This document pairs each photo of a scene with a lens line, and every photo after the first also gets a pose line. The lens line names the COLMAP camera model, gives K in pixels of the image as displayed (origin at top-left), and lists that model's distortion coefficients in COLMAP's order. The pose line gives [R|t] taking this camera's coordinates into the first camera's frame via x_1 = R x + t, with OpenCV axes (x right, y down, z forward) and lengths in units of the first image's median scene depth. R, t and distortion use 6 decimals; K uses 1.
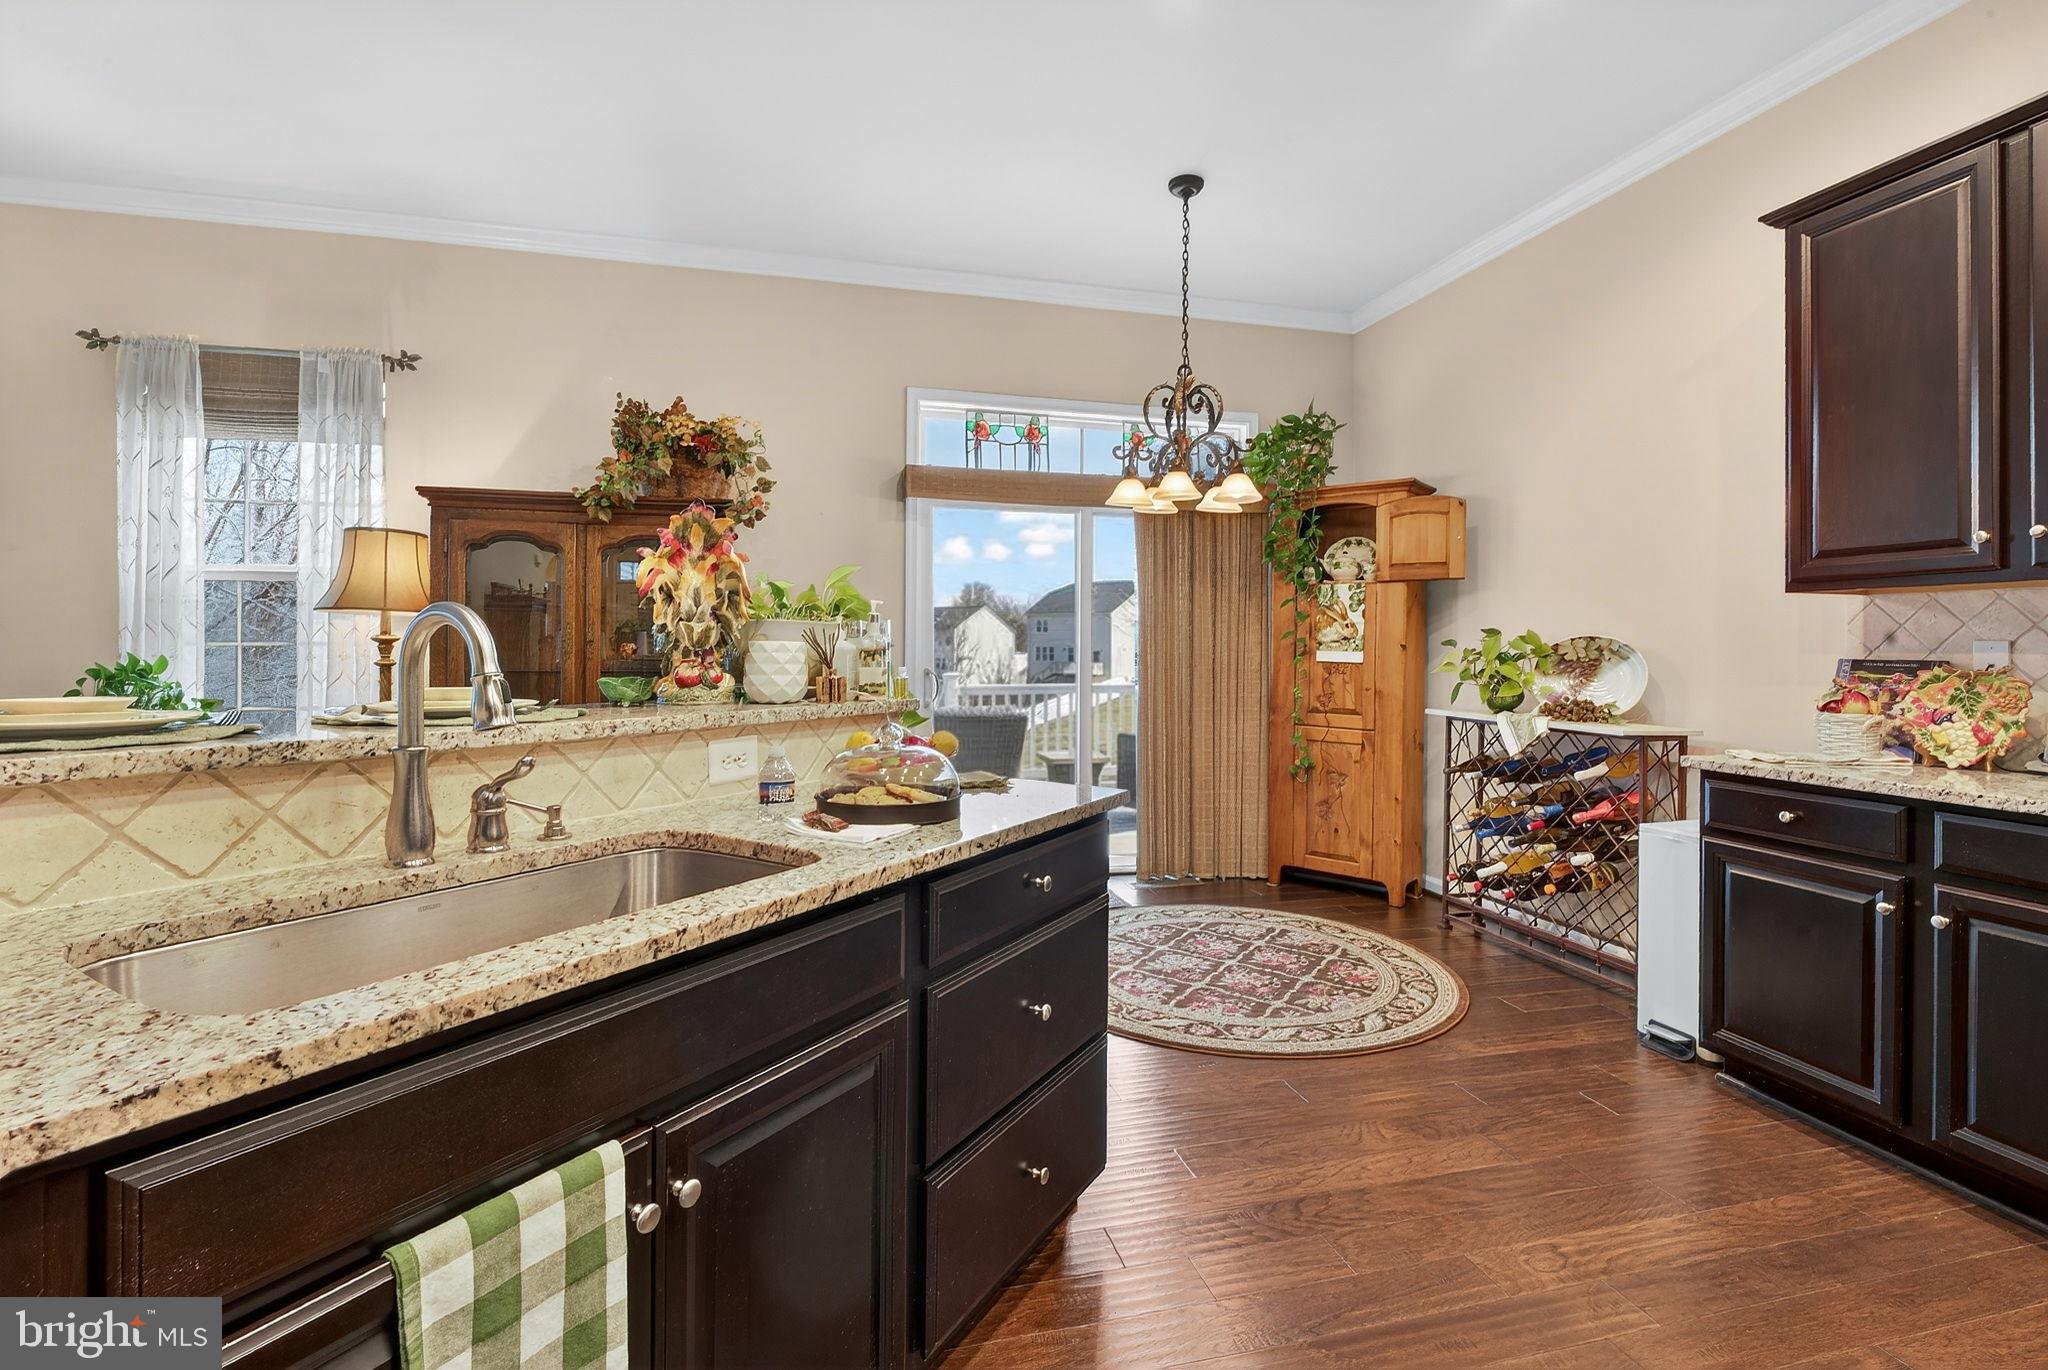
lens RADIAL K [[934.4, 0, 1042.0], [0, 934.4, 649.6], [0, 0, 1]] dist [-0.002320, -0.000551]
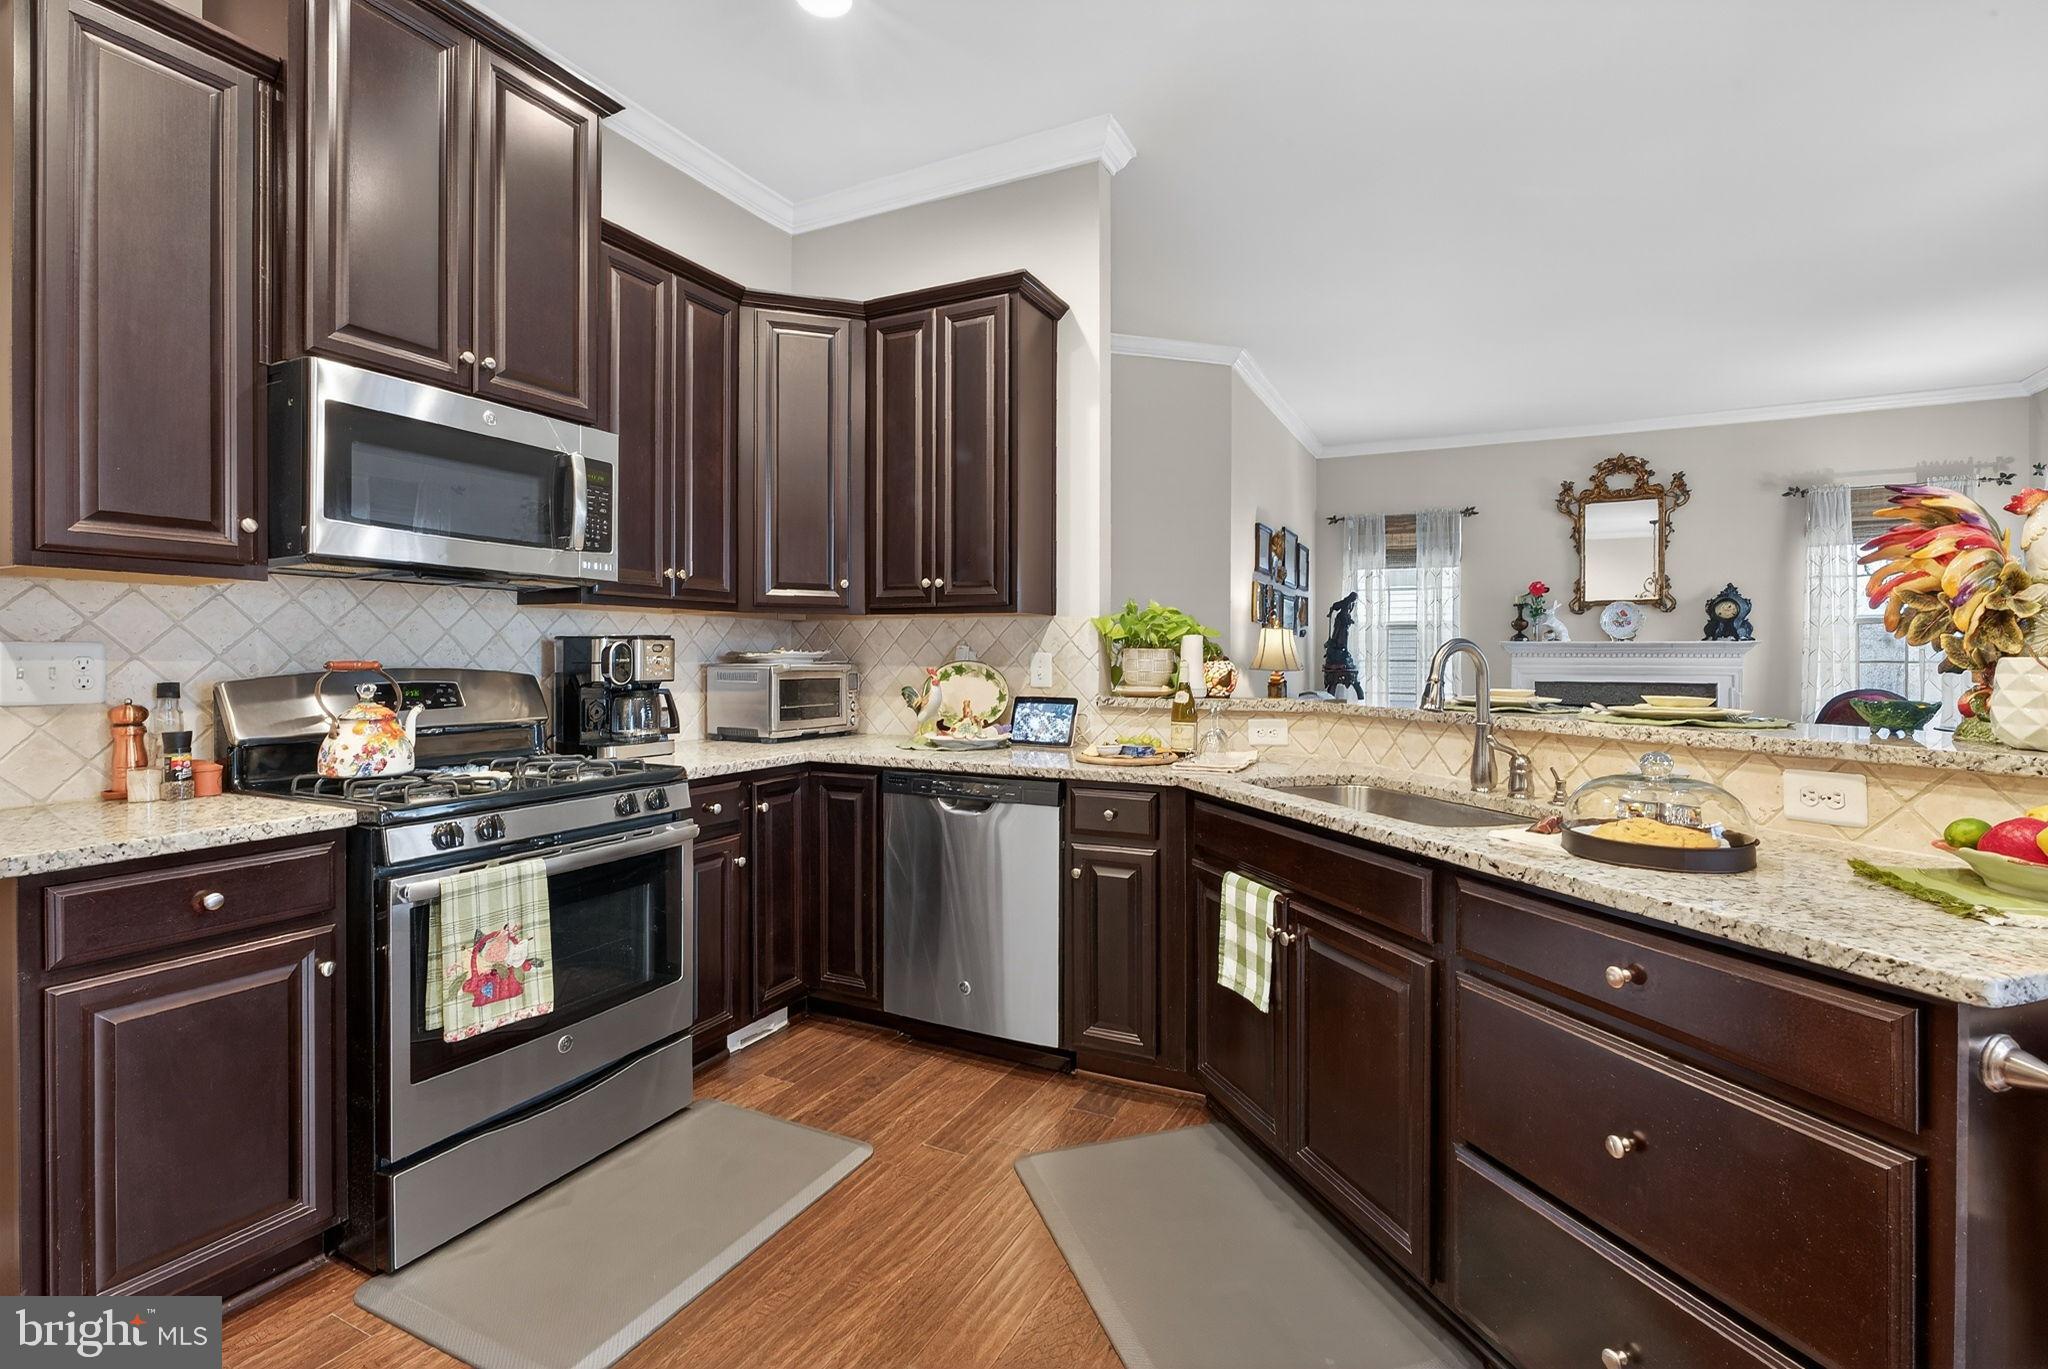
lens RADIAL K [[934.4, 0, 1019.7], [0, 934.4, 652.9], [0, 0, 1]] dist [-0.002320, -0.000551]
pose [[-0.650397, -0.005555, -0.759574, 0.529840], [-0.005979, 0.999980, -0.002194, -0.005841], [0.759571, 0.003115, -0.650417, 0.658635]]
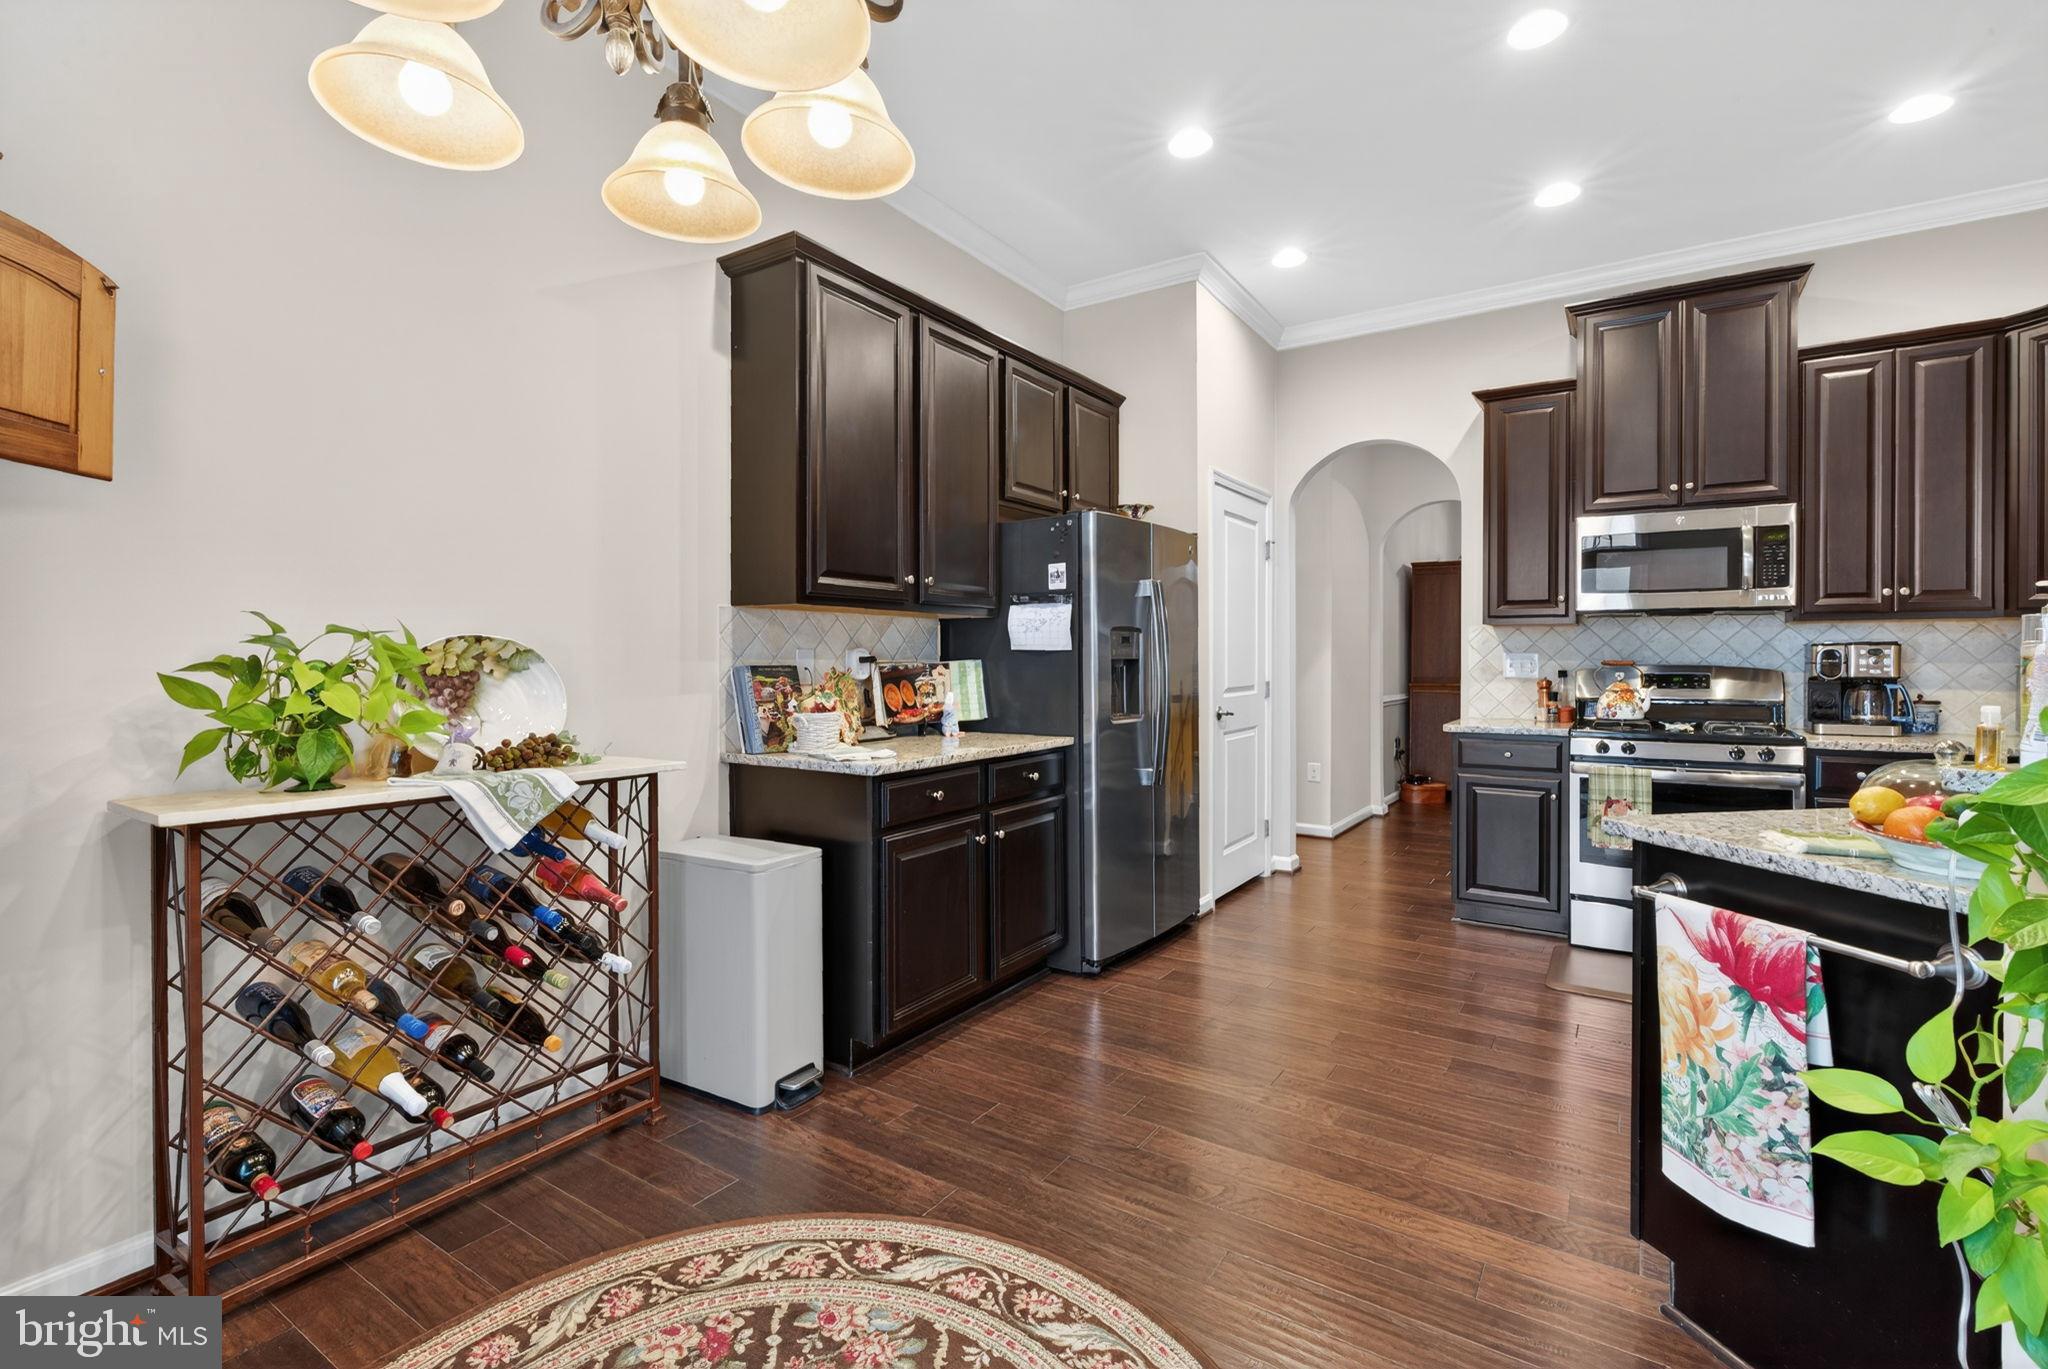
lens RADIAL K [[934.4, 0, 1013.8], [0, 934.4, 656.8], [0, 0, 1]] dist [-0.002320, -0.000551]
pose [[-0.663719, -0.003739, 0.747973, -0.146941], [-0.003104, 0.999993, 0.002244, -0.003589], [-0.747976, -0.000832, -0.663725, 1.423981]]
